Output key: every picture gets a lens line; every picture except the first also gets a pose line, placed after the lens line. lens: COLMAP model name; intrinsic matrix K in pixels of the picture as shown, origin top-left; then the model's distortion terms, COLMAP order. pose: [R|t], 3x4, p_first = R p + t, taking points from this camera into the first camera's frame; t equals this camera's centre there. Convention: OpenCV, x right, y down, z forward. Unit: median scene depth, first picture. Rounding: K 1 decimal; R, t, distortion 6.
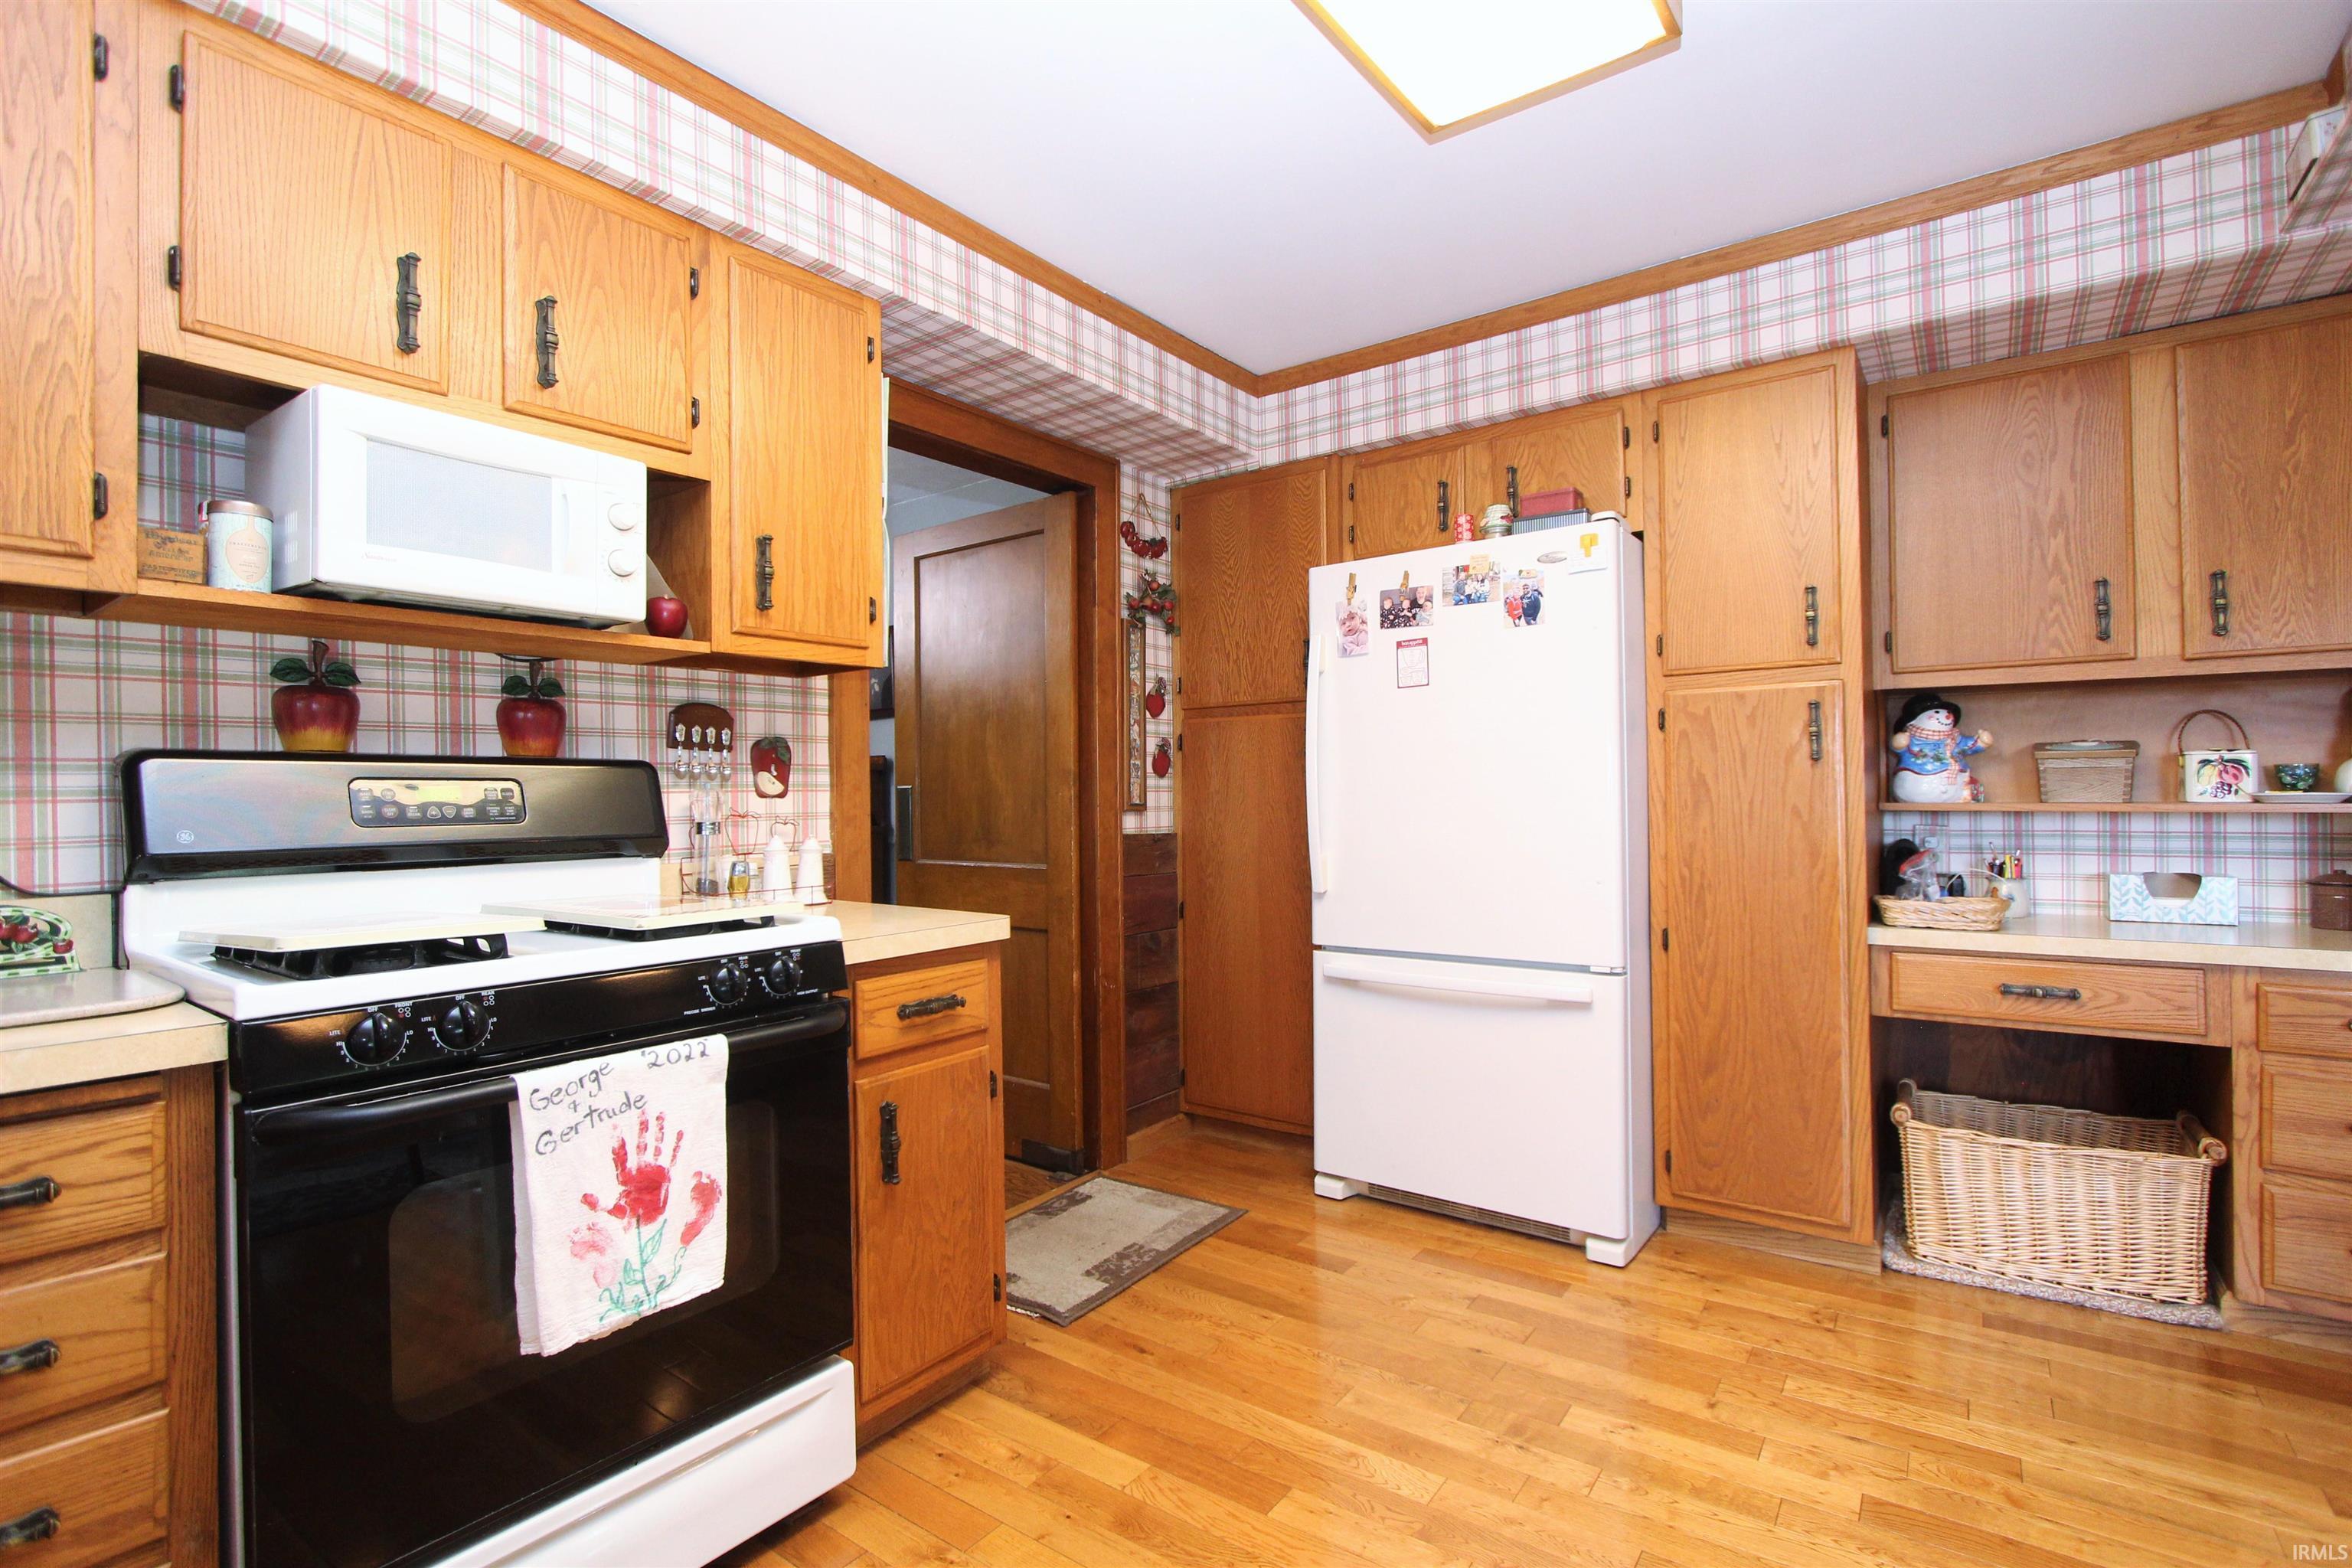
lens RADIAL K [[1080.8, 0, 1141.0], [0, 1080.8, 789.3], [0, 0, 1]] dist [-0.018897, 0.005175]
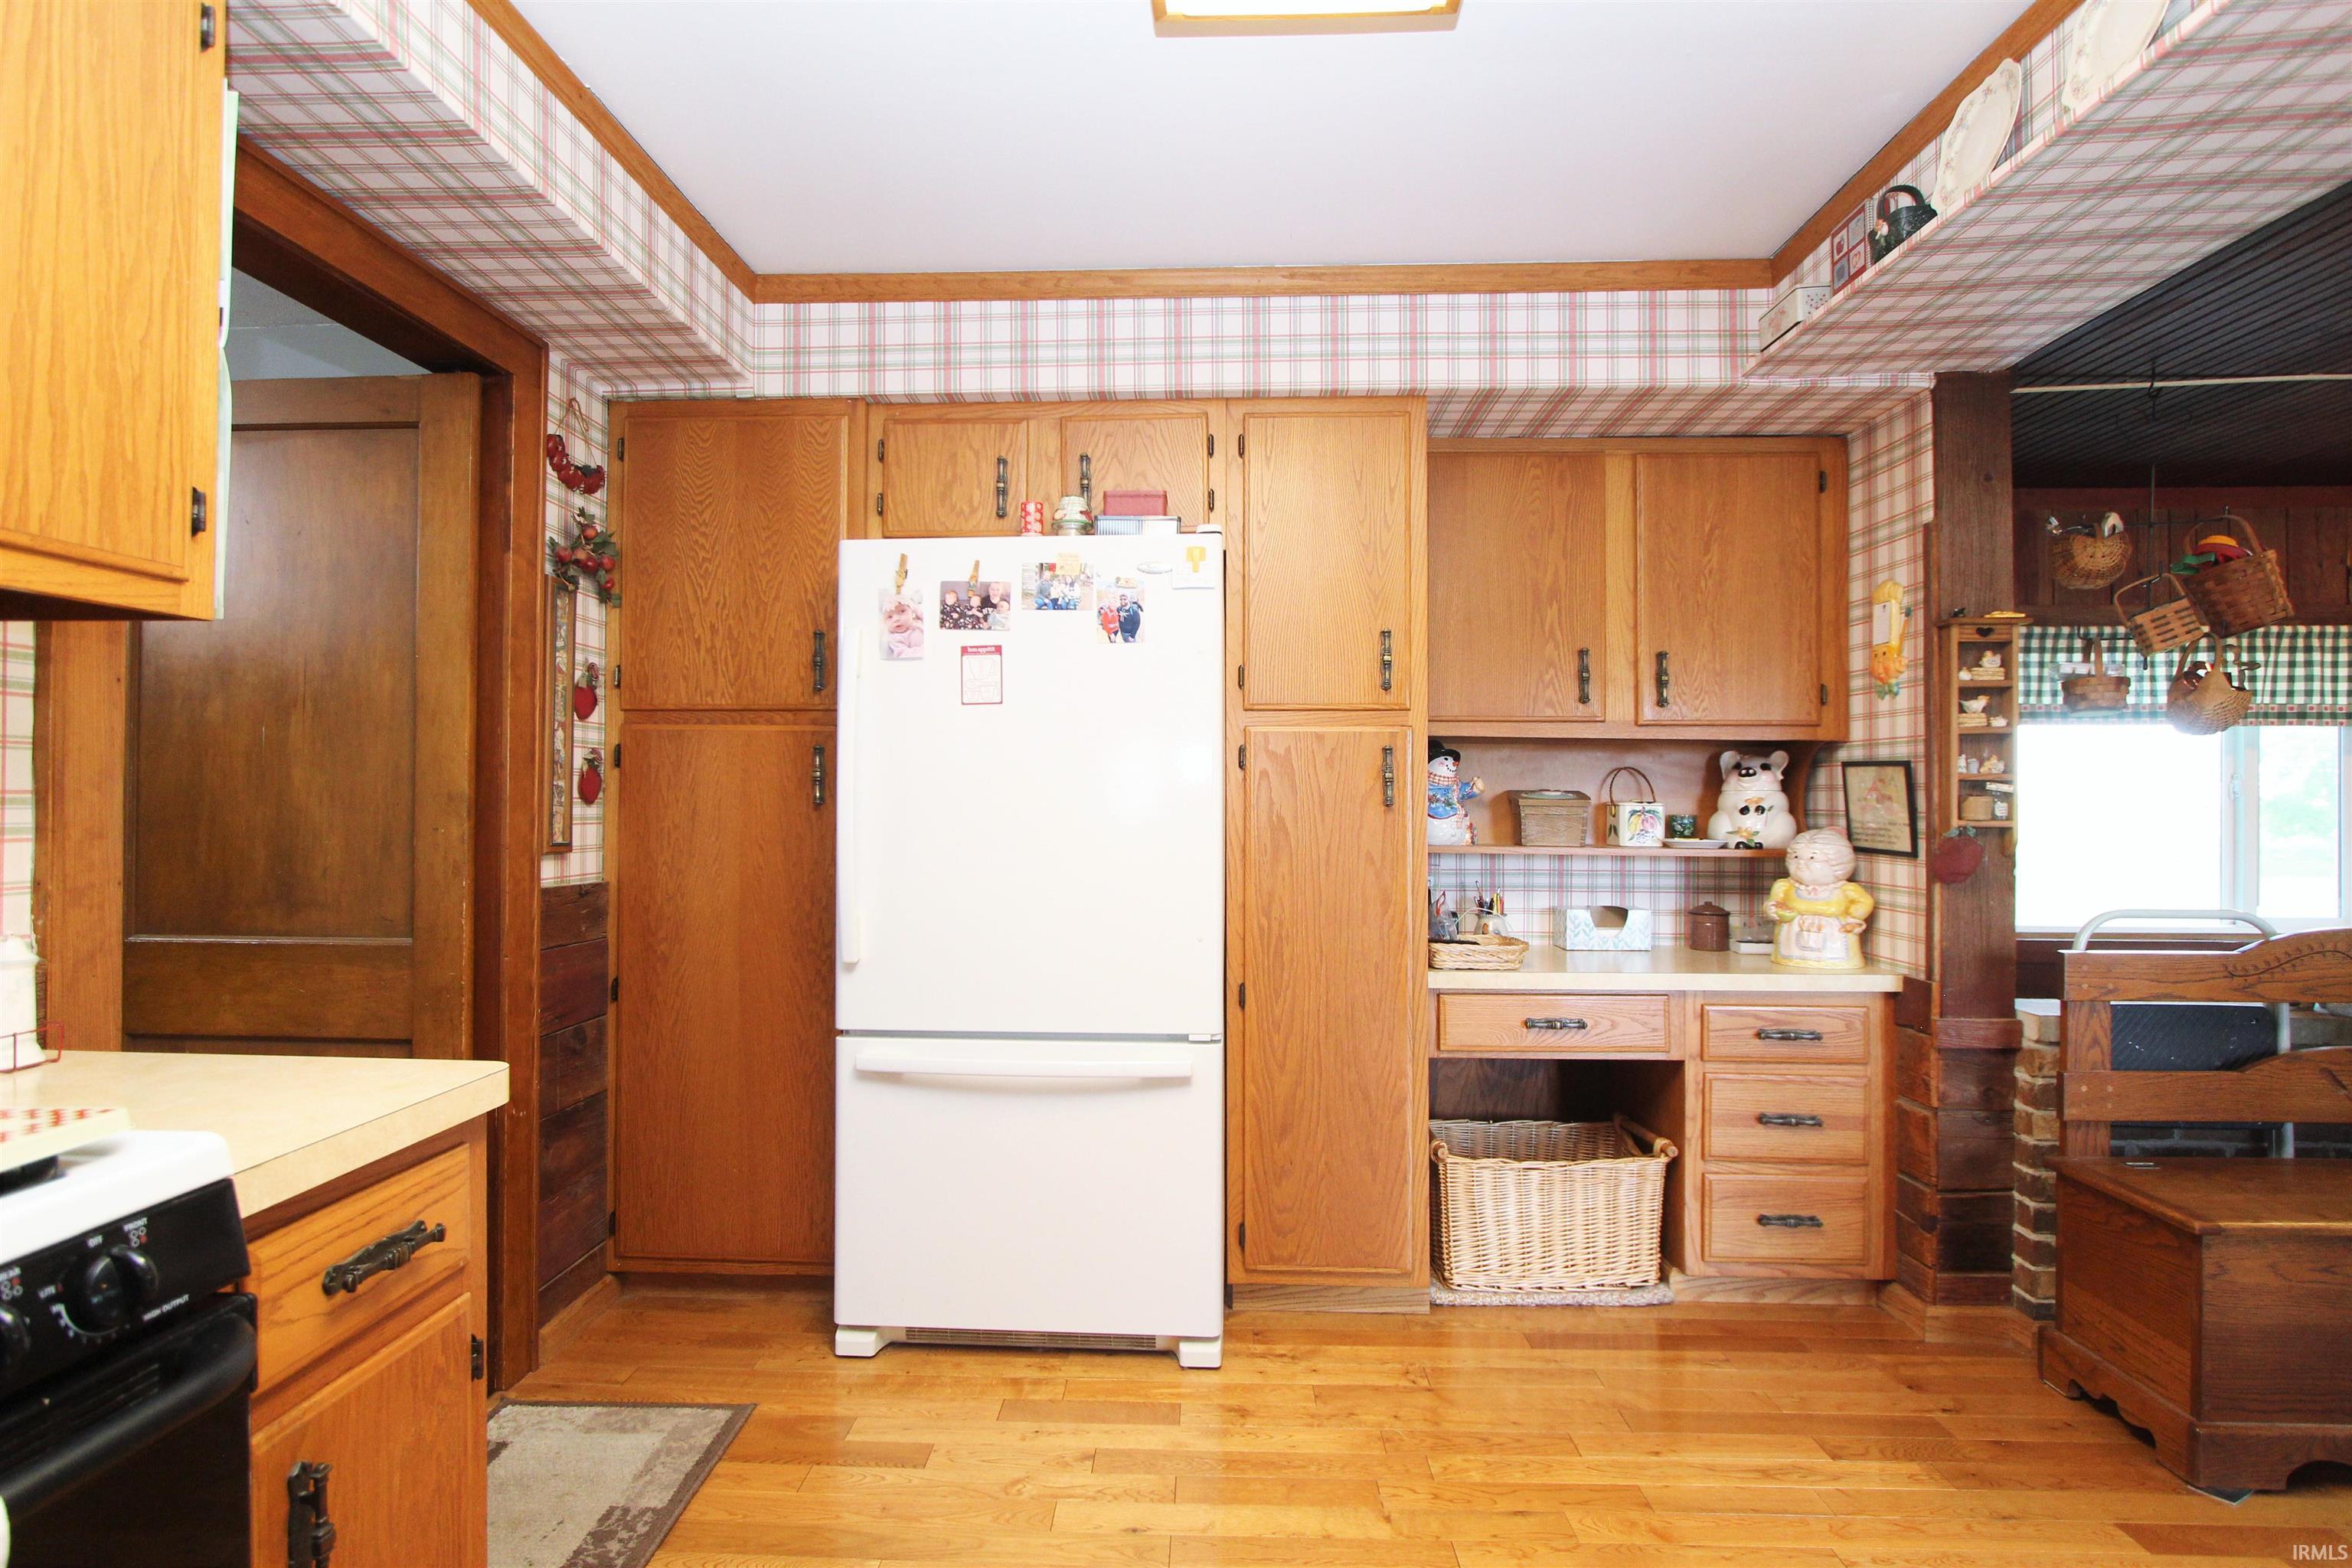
lens RADIAL K [[1182.8, 0, 1158.0], [0, 1182.8, 790.7], [0, 0, 1]] dist [-0.010572, 0.001678]
pose [[0.821781, 0.019333, 0.569475, -0.164230], [-0.016809, 0.999812, -0.009686, -0.026493], [-0.569555, -0.001612, 0.821952, 0.218583]]
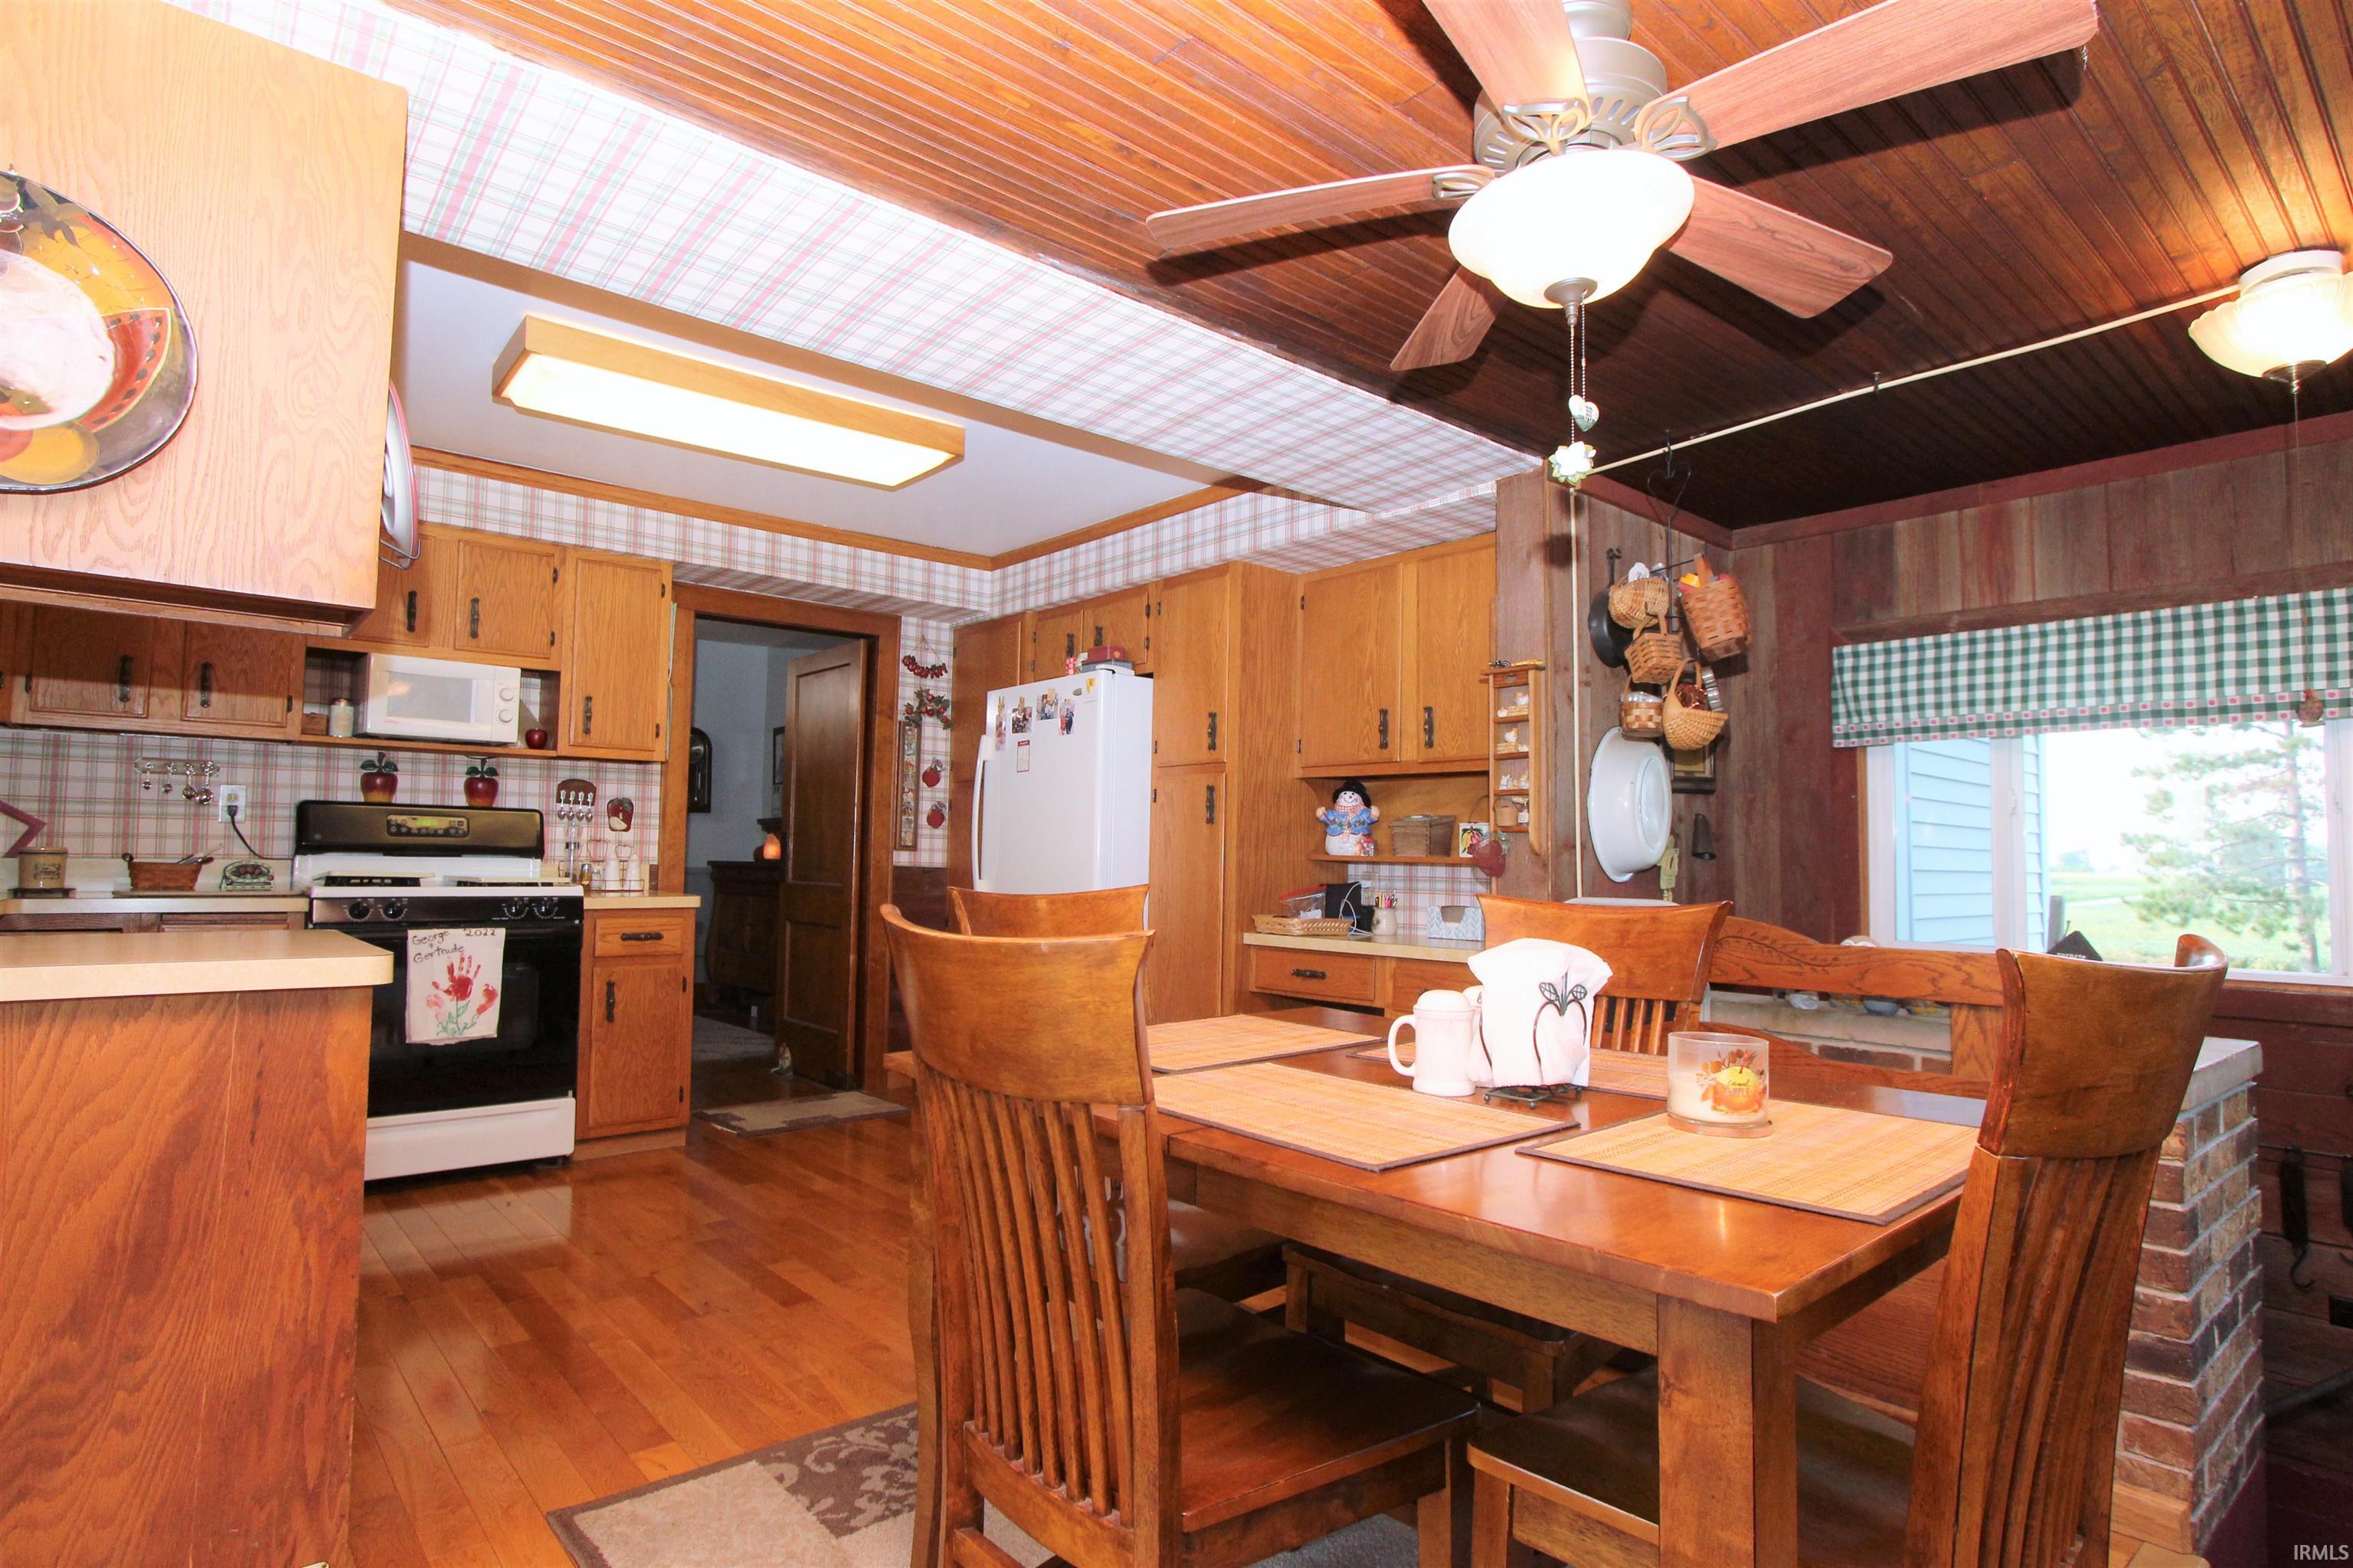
lens RADIAL K [[1183.4, 0, 1096.0], [0, 1183.4, 788.7], [0, 0, 1]] dist [-0.010572, 0.001678]
pose [[0.972834, 0.015369, -0.230995, 0.843618], [-0.027270, 0.998455, -0.048420, 0.009924], [0.229894, 0.053403, 0.971749, -0.701620]]
